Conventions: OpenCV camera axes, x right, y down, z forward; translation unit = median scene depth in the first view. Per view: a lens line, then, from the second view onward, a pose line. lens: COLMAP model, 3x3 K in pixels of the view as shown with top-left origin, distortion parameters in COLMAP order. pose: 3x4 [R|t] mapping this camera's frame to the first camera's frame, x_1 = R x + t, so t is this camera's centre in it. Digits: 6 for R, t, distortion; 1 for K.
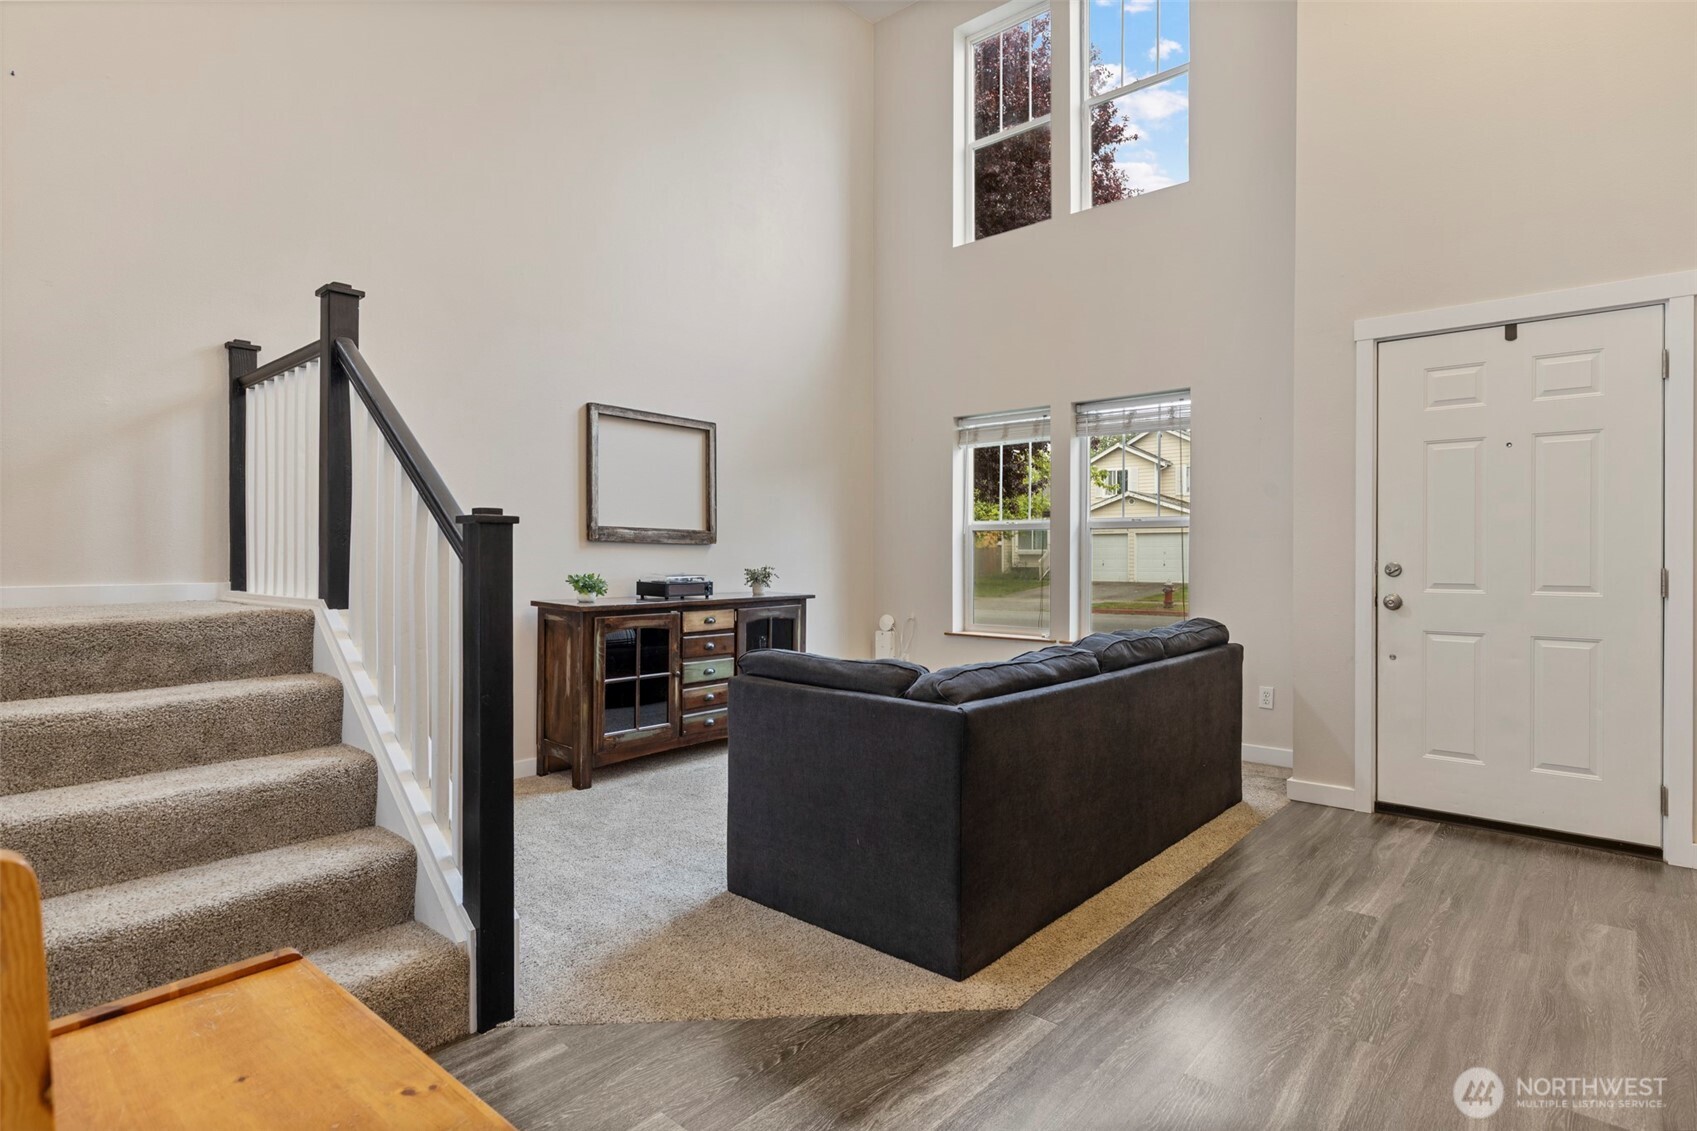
lens RADIAL K [[884.3, 0, 872.7], [0, 884.3, 568.5], [0, 0, 1]] dist [0.004073, -0.005540]
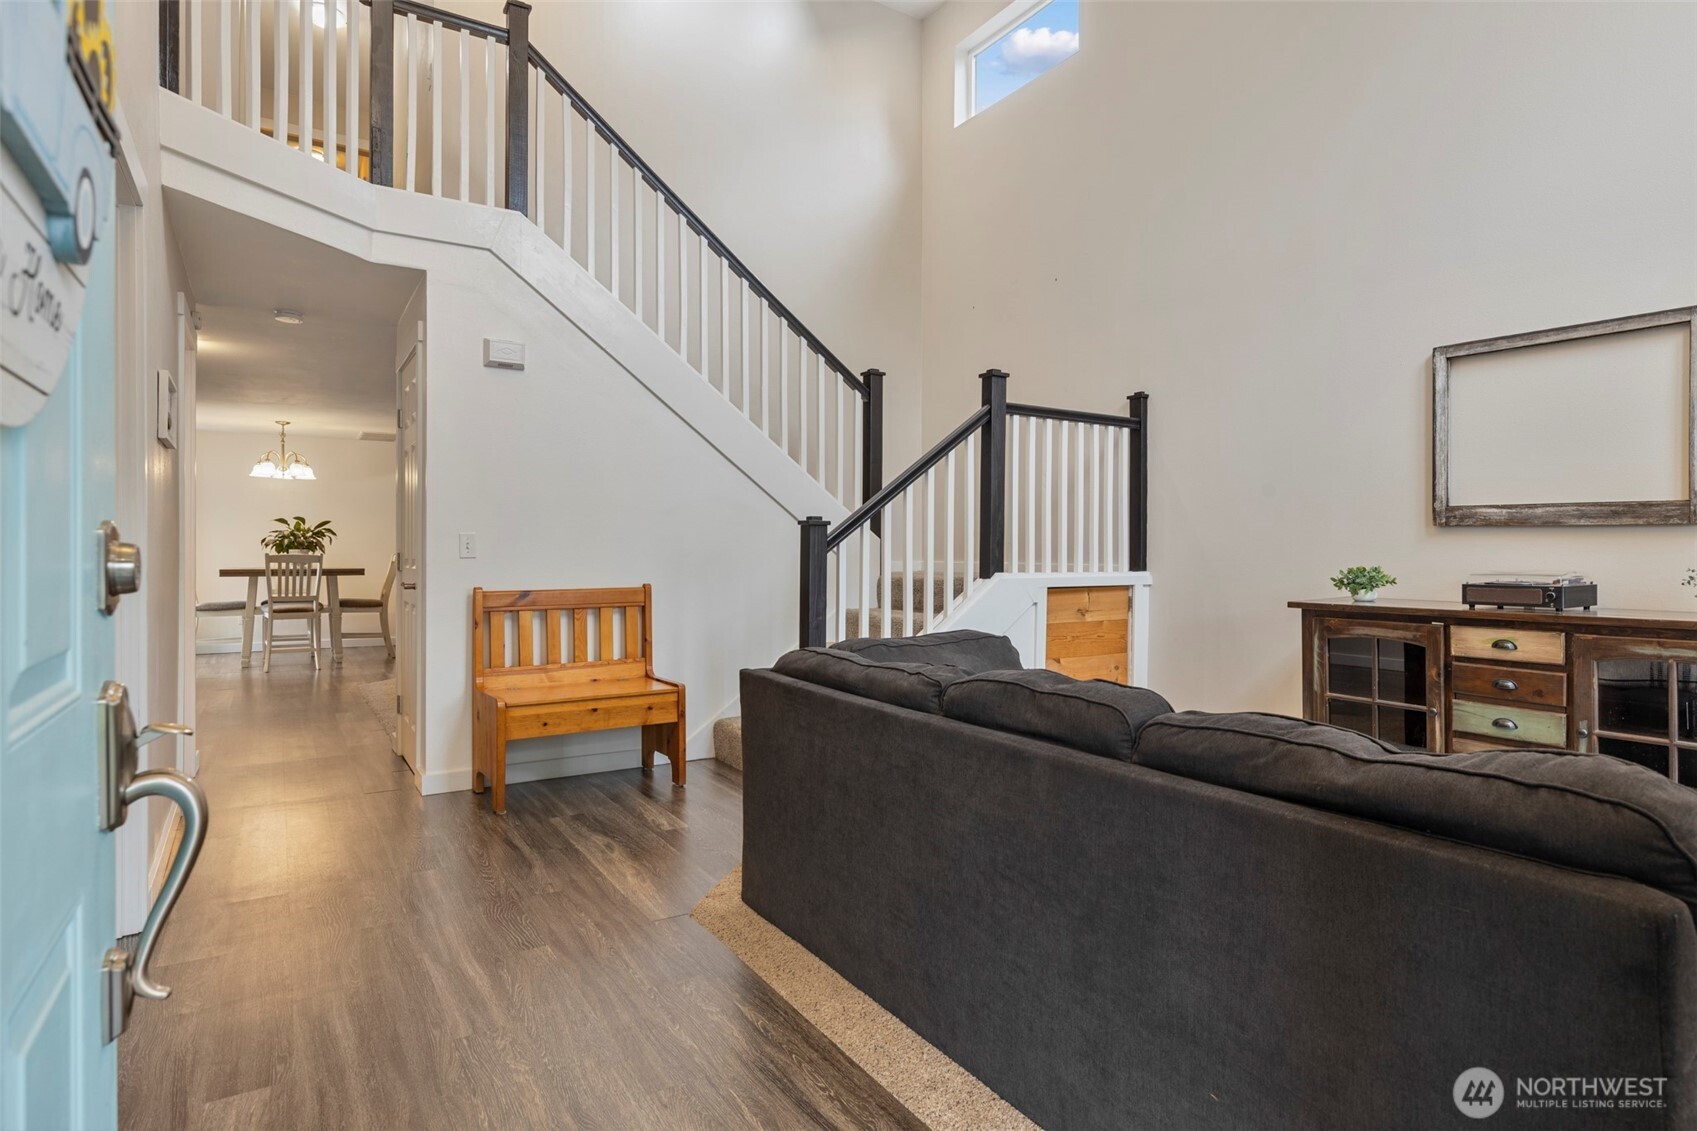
lens RADIAL K [[930.5, 0, 829.5], [0, 930.5, 570.6], [0, 0, 1]] dist [0.003140, 0.001437]
pose [[-0.327694, 0.016804, -0.944634, 0.634683], [-0.018377, 0.999539, 0.024156, -0.002730], [0.944605, 0.025275, -0.327234, 0.779104]]
